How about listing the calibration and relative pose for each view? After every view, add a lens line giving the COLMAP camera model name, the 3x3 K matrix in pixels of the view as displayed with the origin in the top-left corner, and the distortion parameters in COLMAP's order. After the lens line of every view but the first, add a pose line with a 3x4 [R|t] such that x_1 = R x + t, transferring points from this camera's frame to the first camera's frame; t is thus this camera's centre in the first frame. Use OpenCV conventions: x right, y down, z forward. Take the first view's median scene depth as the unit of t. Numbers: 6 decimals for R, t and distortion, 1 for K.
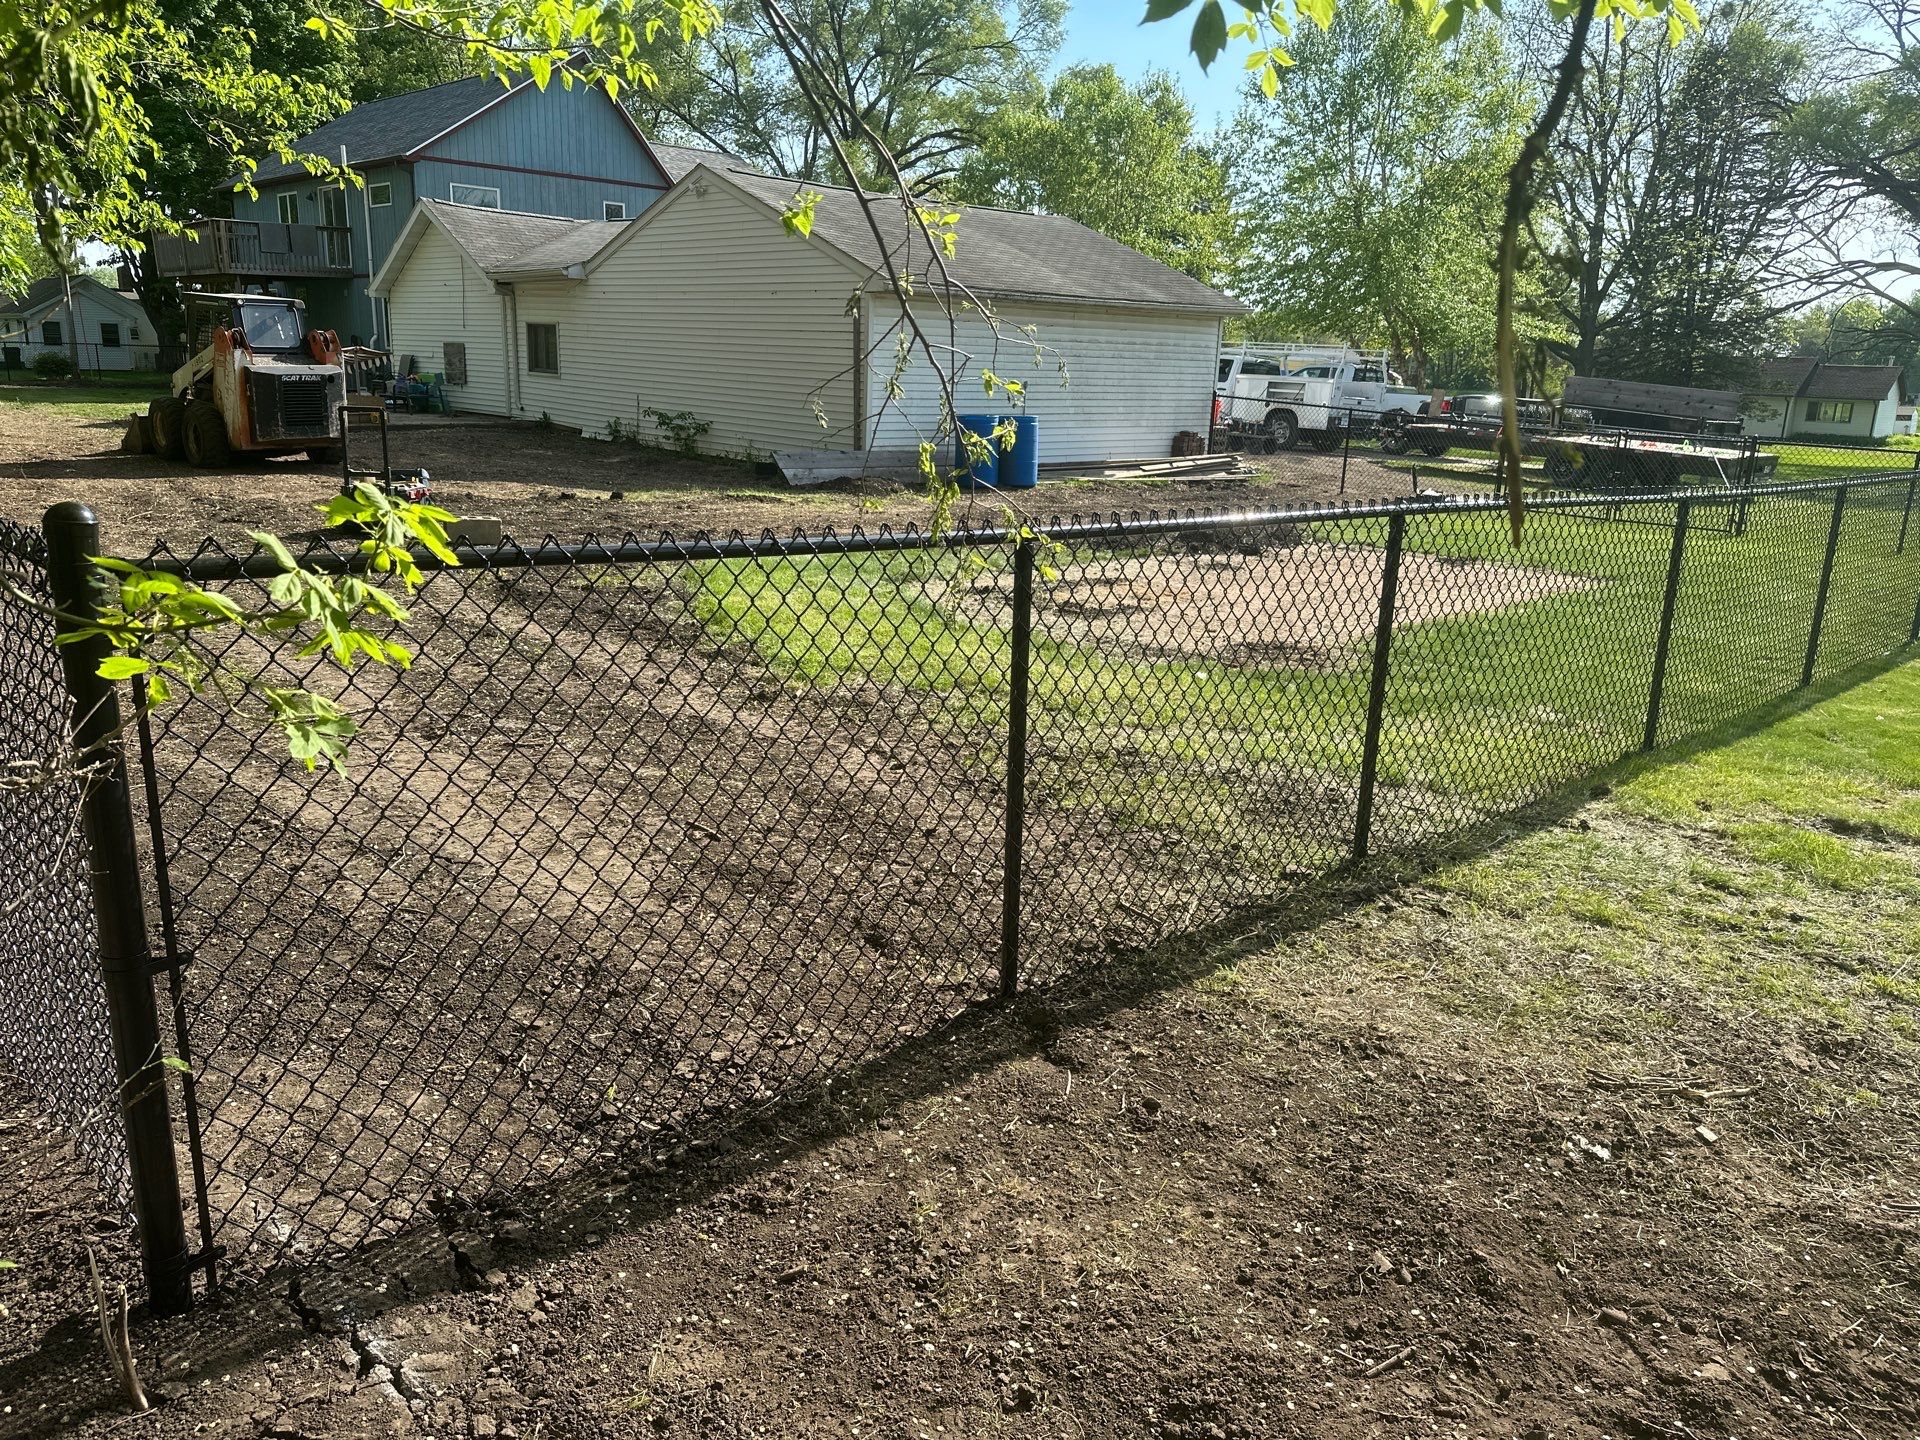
lens RADIAL K [[1353.8, 0, 944.6], [0, 1353.8, 717.8], [0, 0, 1]] dist [0.109762, -0.135870]
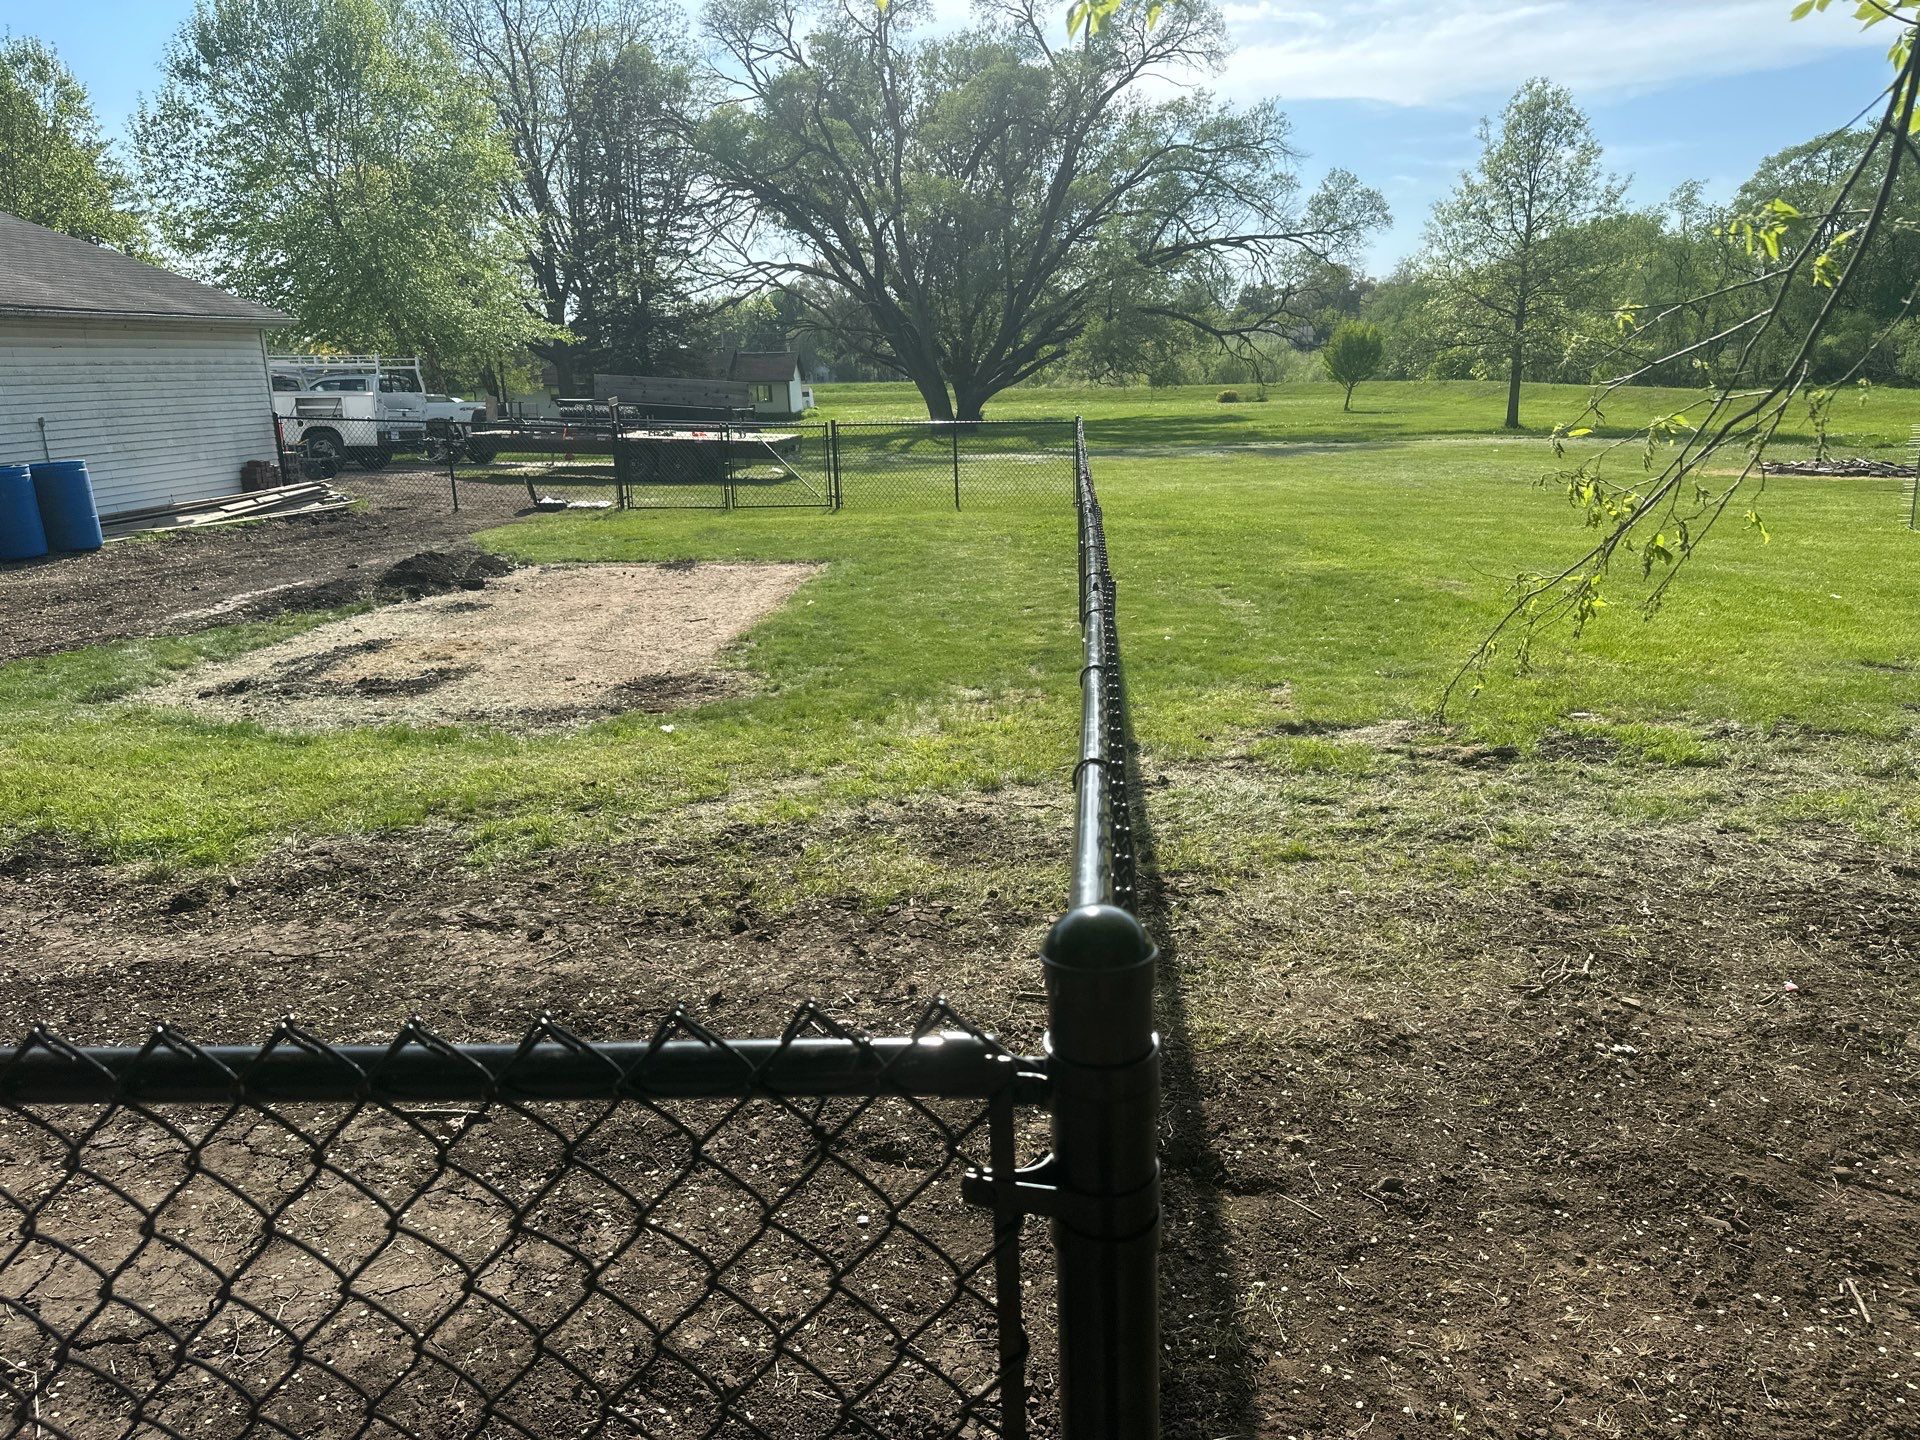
lens RADIAL K [[1353.8, 0, 944.6], [0, 1353.8, 717.8], [0, 0, 1]] dist [0.109762, -0.135870]
pose [[0.734807, -0.223253, 0.640482, -0.117399], [0.223914, 0.971184, 0.081635, -0.033001], [-0.640251, 0.083427, 0.763622, 0.090889]]
